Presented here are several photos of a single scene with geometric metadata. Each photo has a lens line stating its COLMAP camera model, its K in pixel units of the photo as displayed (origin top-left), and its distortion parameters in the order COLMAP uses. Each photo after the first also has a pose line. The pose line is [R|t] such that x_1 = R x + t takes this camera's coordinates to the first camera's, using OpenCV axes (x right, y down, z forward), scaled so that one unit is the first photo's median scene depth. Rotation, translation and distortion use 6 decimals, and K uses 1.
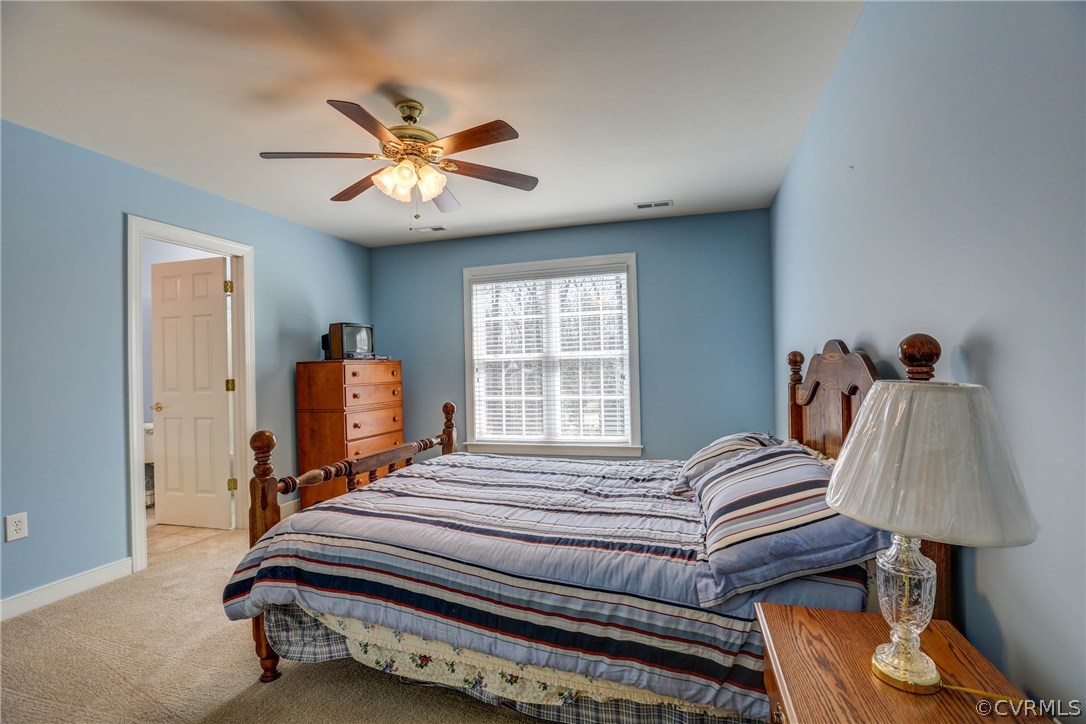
lens RADIAL K [[489.8, 0, 528.0], [0, 489.8, 365.7], [0, 0, 1]] dist [-0.044473, 0.000037]
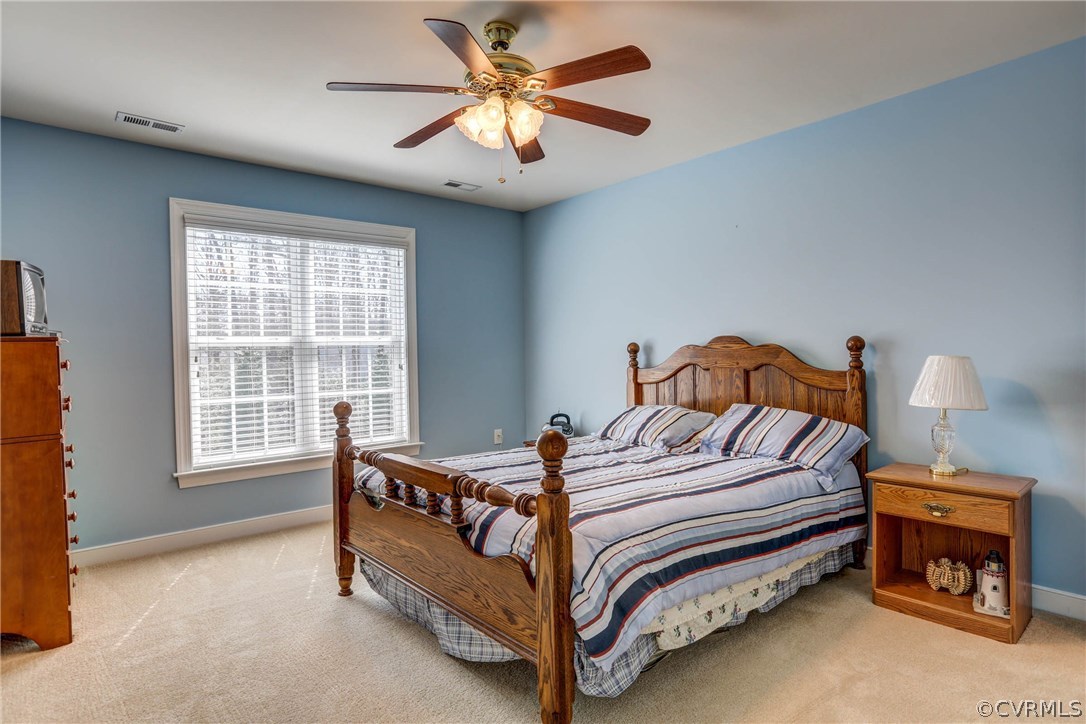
lens RADIAL K [[583.6, 0, 543.0], [0, 583.6, 362.0], [0, 0, 1]] dist [-0.020508, 0.000308]
pose [[0.536204, -0.004670, 0.844076, -0.557548], [0.000326, 0.999986, 0.005325, 0.008314], [-0.844089, -0.002580, 0.536198, 0.218789]]
